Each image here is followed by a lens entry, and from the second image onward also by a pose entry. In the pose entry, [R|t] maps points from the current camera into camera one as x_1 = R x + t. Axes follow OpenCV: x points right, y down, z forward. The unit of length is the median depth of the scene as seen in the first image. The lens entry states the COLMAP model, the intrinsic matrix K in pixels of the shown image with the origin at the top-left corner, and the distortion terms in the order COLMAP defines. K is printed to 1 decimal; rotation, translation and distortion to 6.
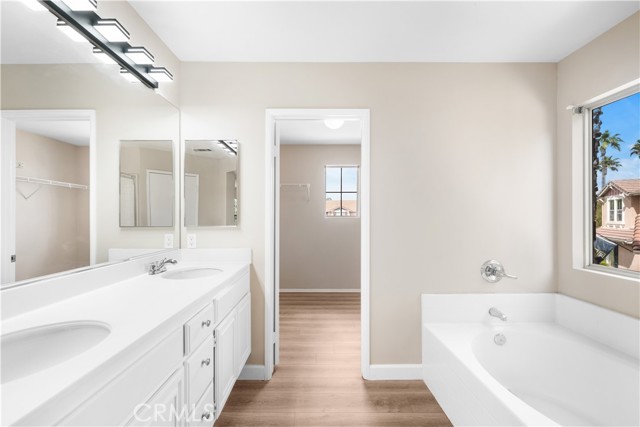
lens RADIAL K [[281.2, 0, 318.4], [0, 281.2, 214.3], [0, 0, 1]] dist [-0.005392, -0.000240]
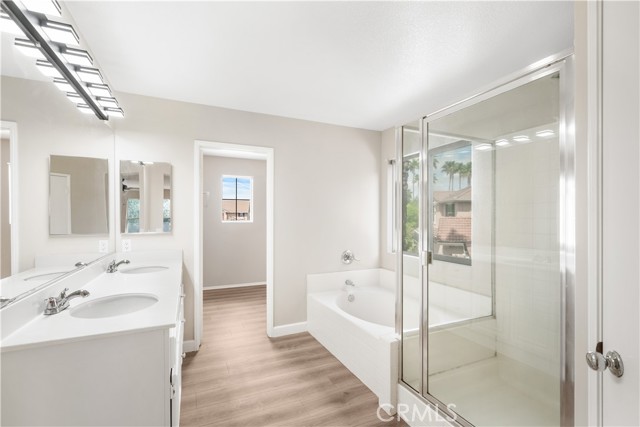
lens RADIAL K [[281.2, 0, 319.2], [0, 281.2, 216.0], [0, 0, 1]] dist [-0.005392, -0.000240]
pose [[0.907030, 0.003256, 0.421053, -0.214053], [-0.003262, 0.999994, -0.000708, -0.031412], [-0.421053, -0.000731, 0.907036, -0.406588]]
